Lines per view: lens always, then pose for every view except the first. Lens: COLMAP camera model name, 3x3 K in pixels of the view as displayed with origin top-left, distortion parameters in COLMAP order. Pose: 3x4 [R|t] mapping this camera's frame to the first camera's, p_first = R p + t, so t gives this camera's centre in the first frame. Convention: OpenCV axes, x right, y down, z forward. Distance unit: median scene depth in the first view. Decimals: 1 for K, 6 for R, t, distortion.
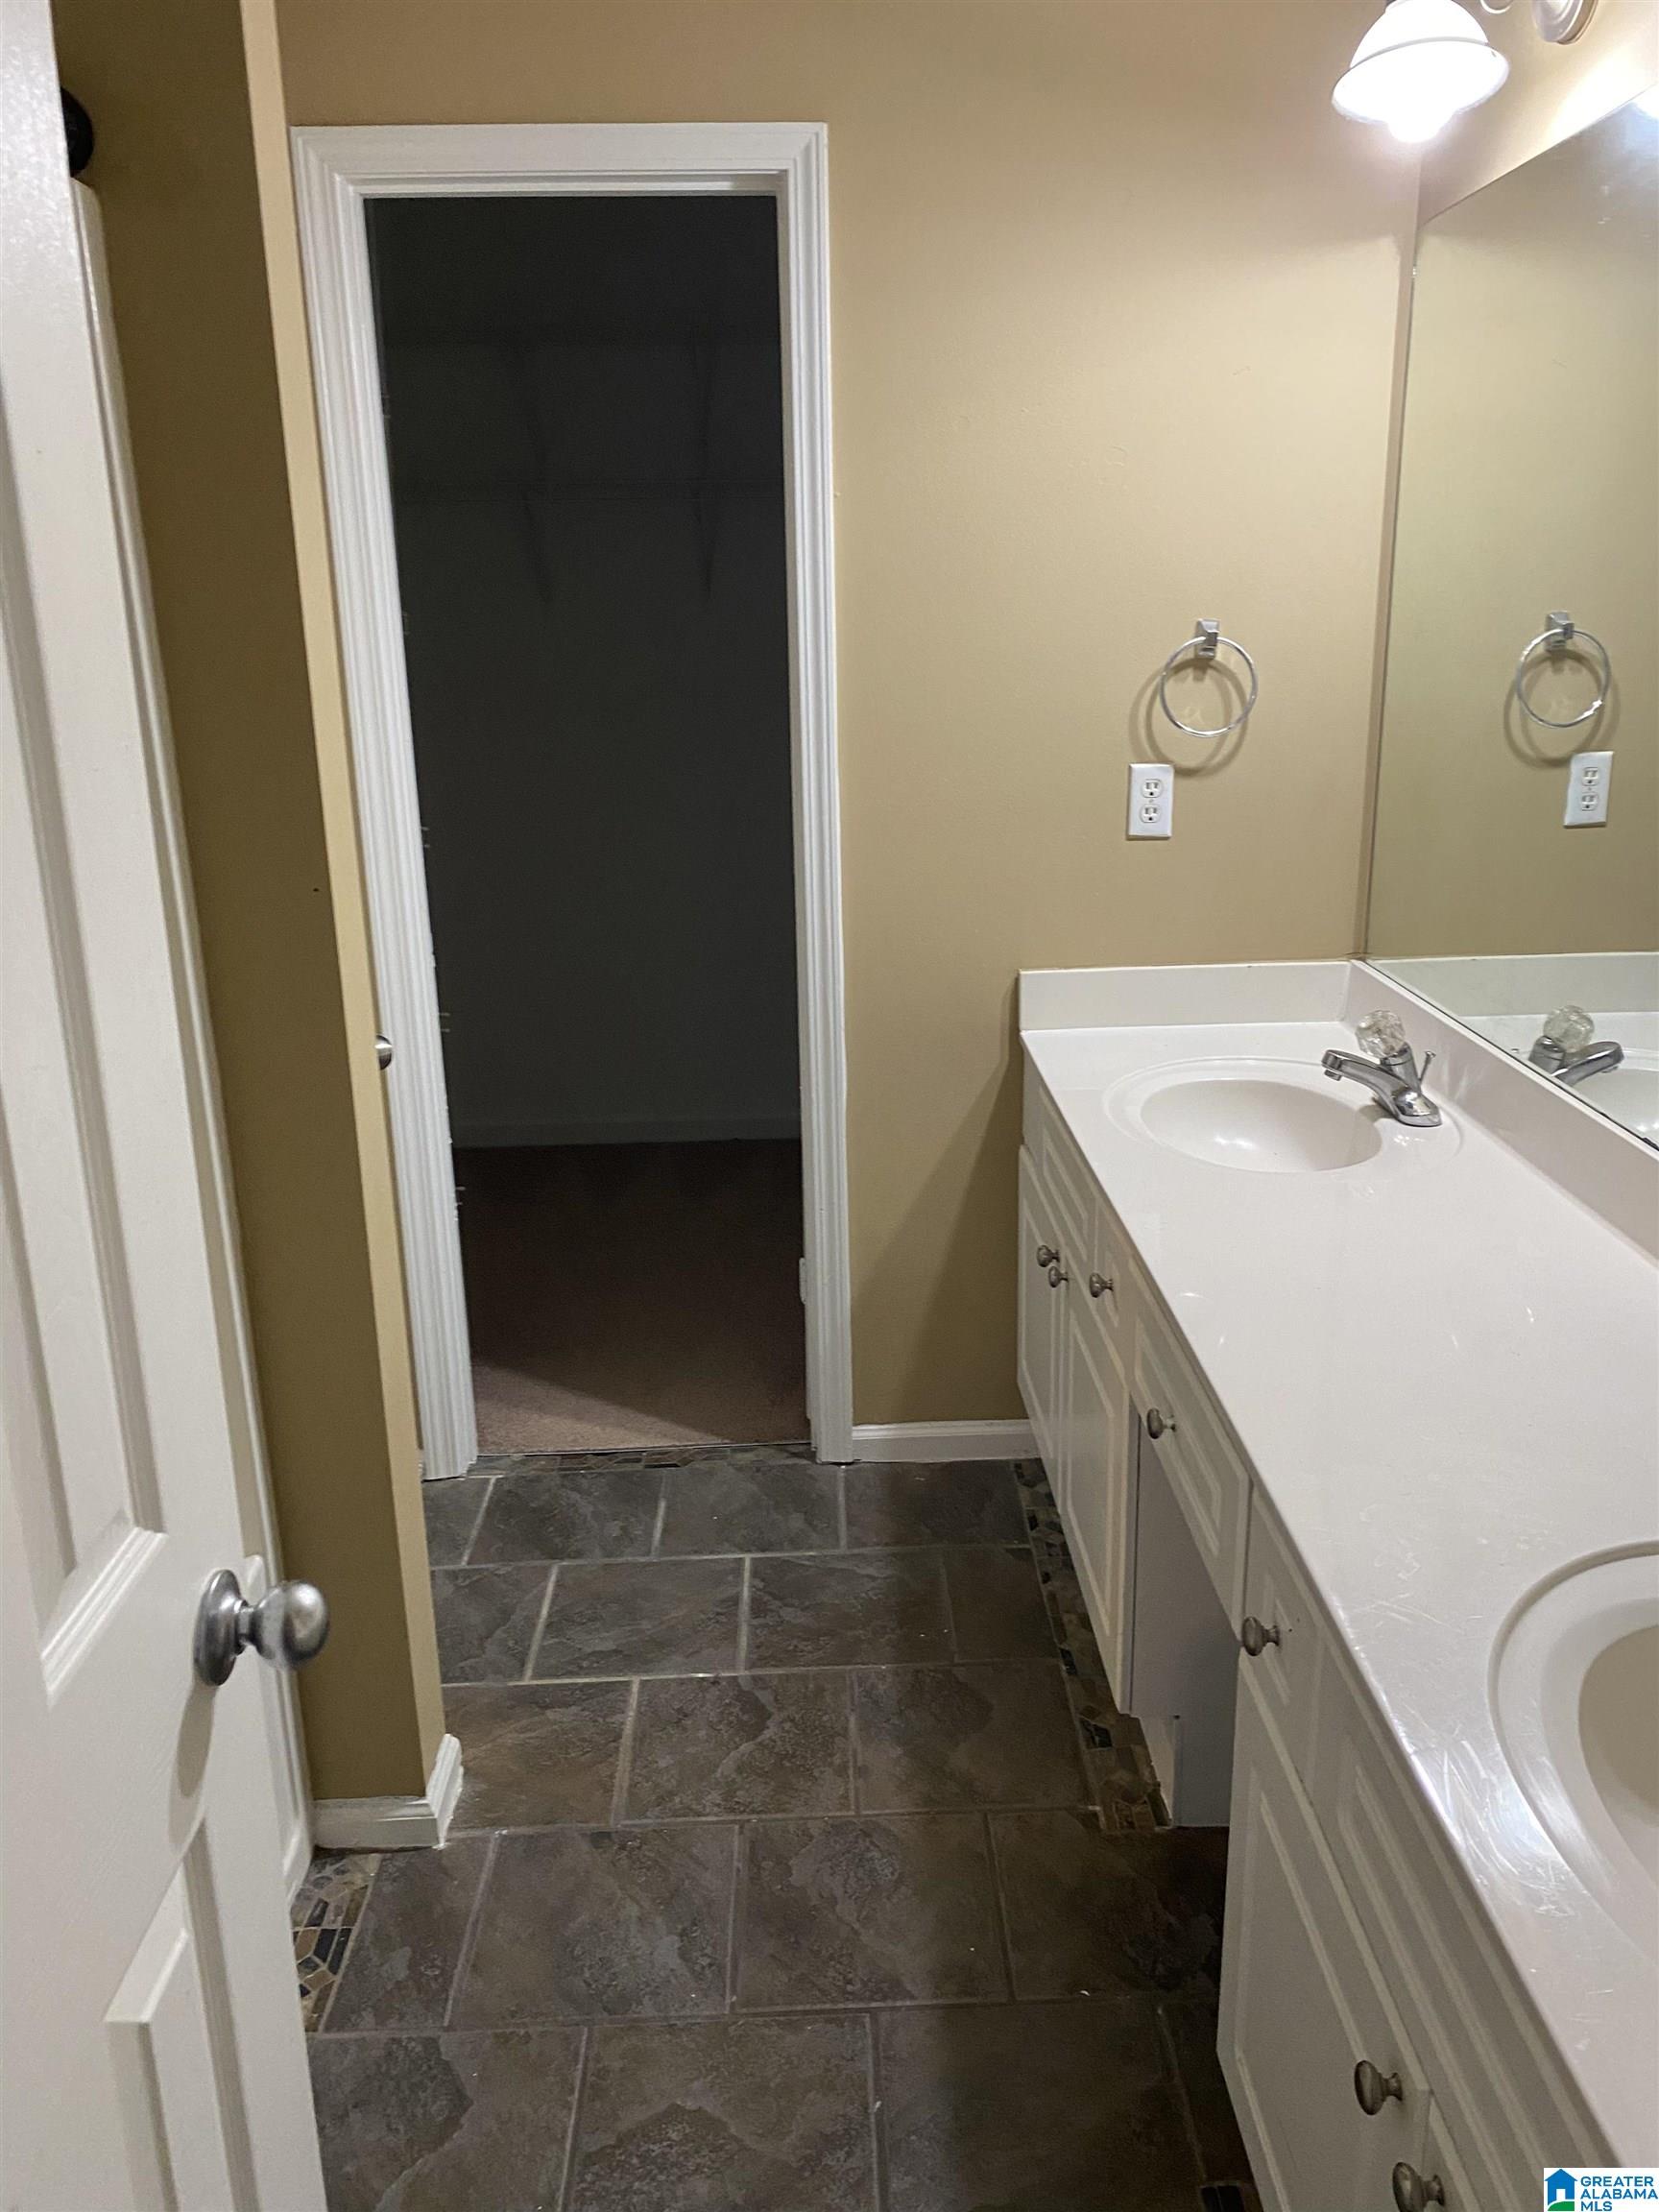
lens RADIAL K [[1702.8, 0, 829.5], [0, 1702.8, 1106.0], [0, 0, 1]] dist [0.083885, -0.045760]
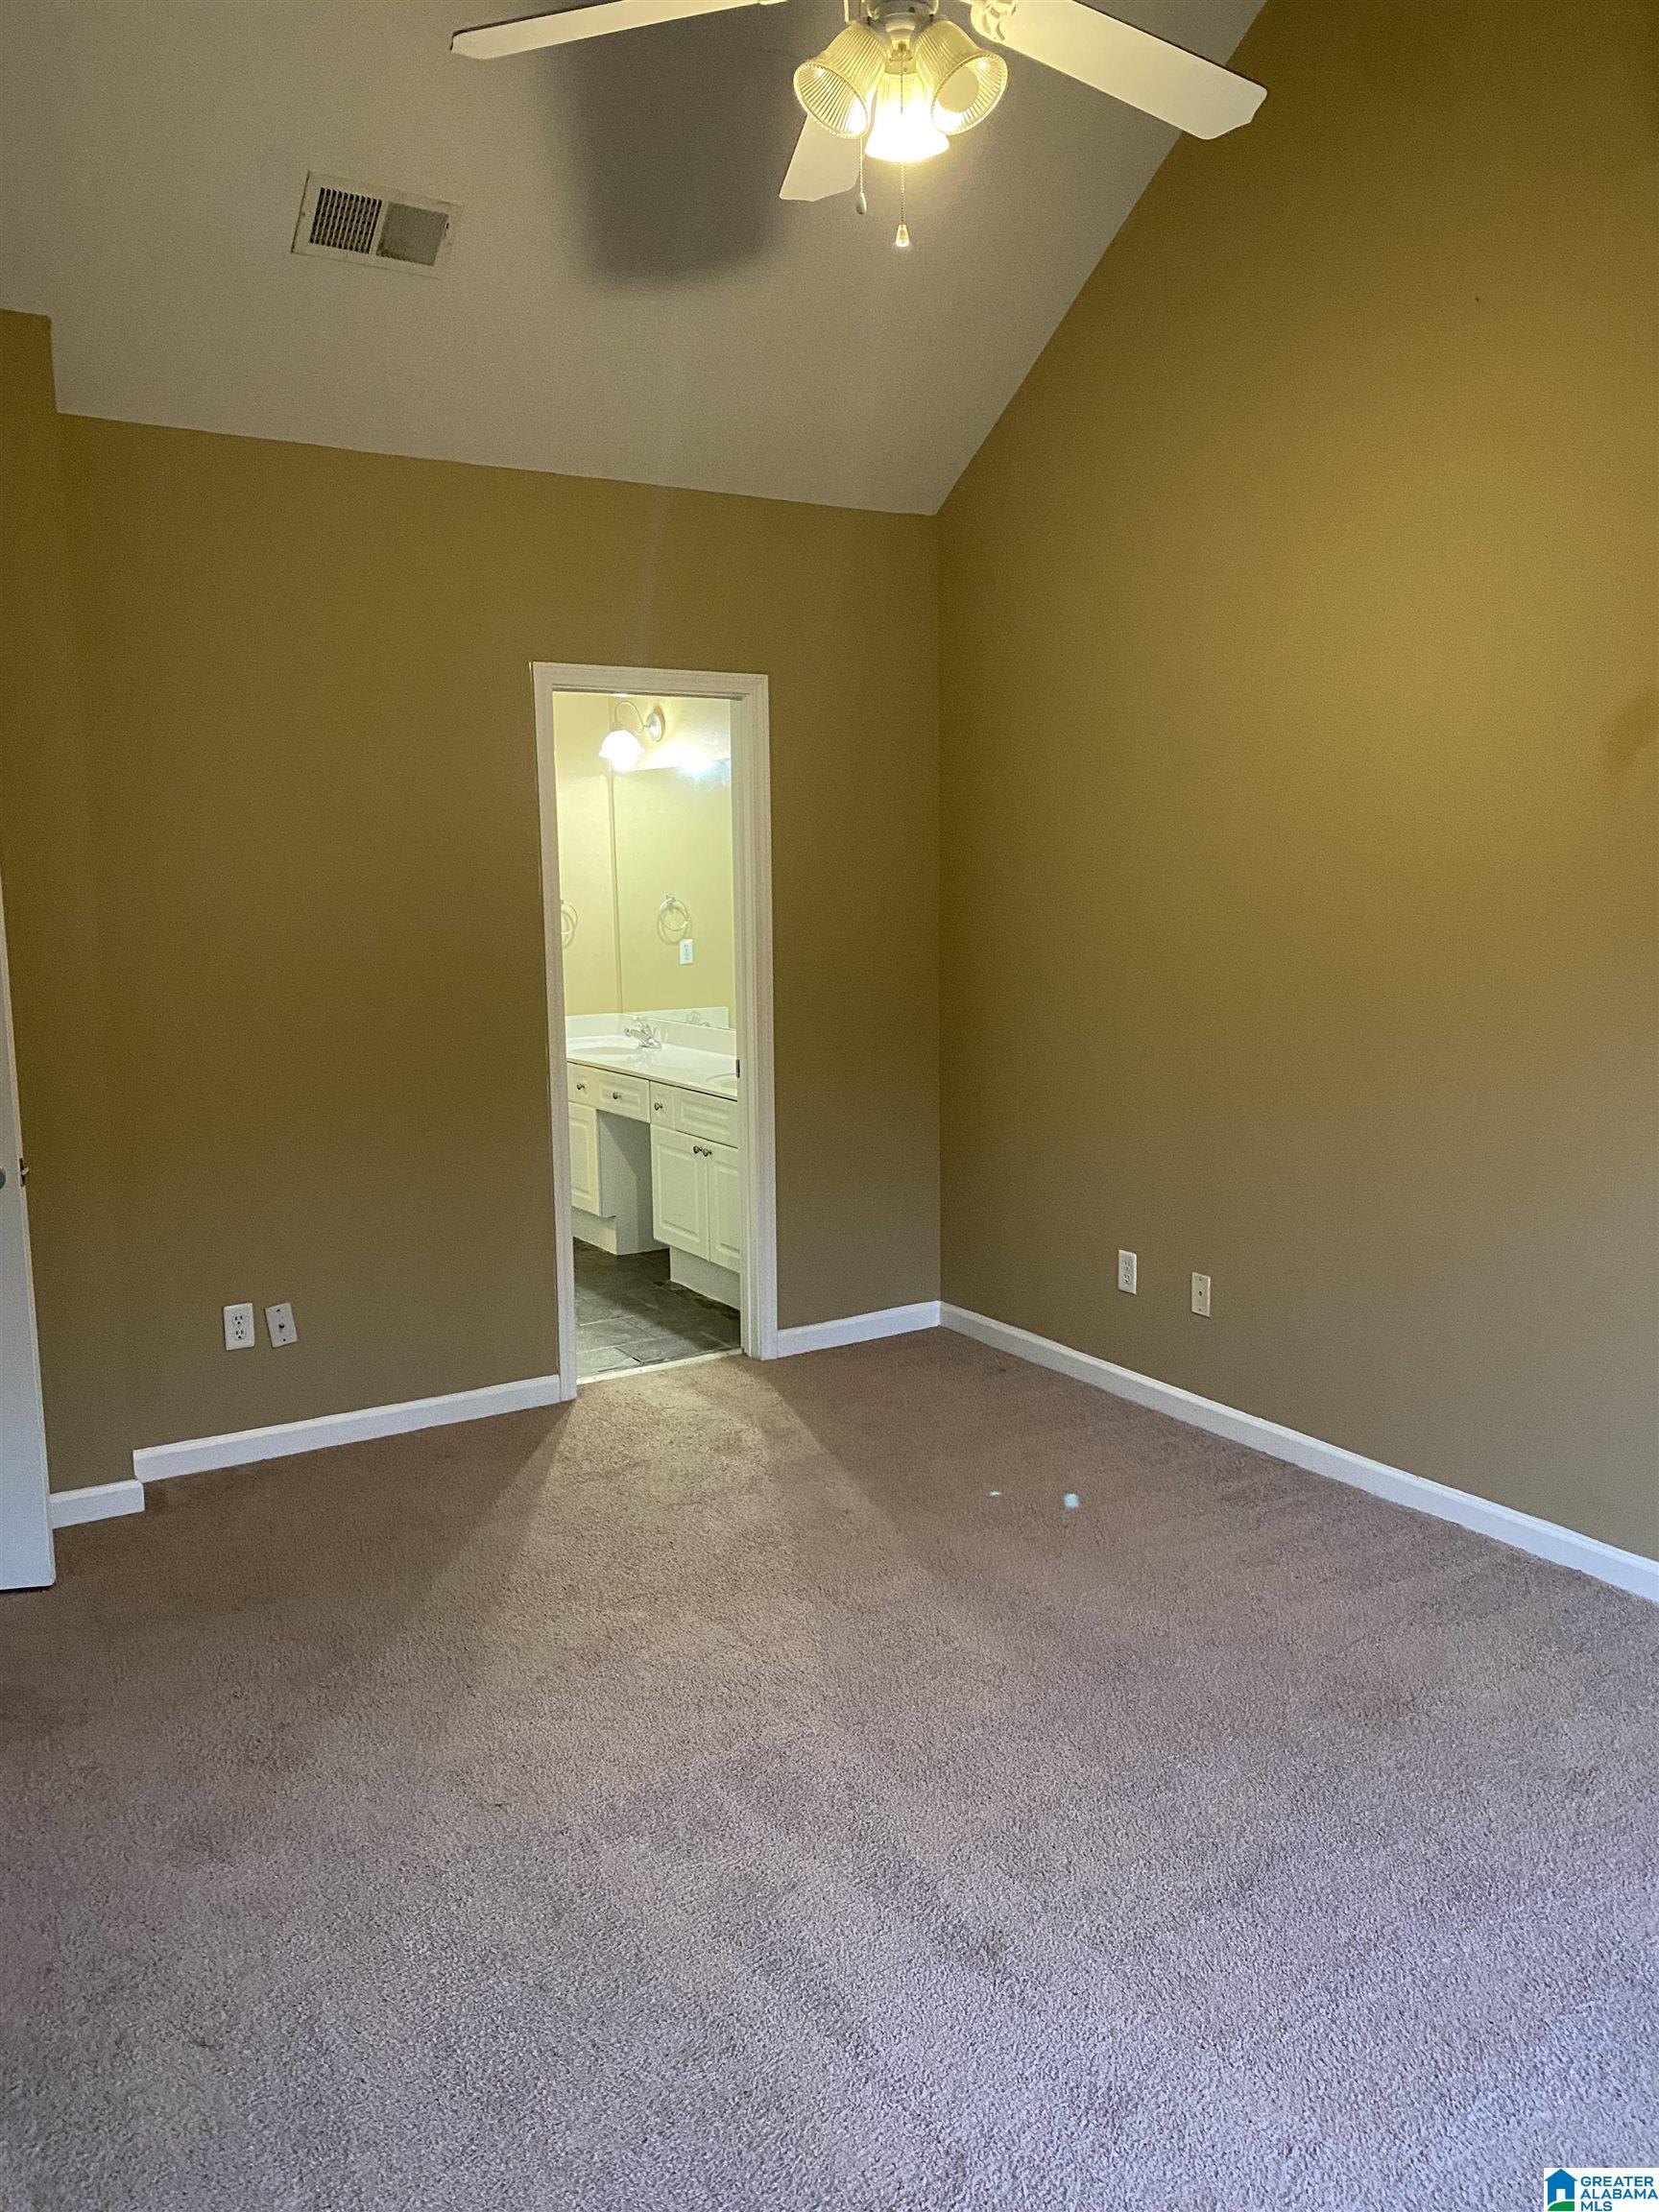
lens RADIAL K [[1702.8, 0, 829.5], [0, 1702.8, 1106.0], [0, 0, 1]] dist [0.083885, -0.045760]
pose [[0.867694, -0.058816, 0.493607, -0.794888], [0.136281, 0.983077, -0.122424, 0.462066], [-0.478053, 0.173496, 0.861025, -1.563190]]
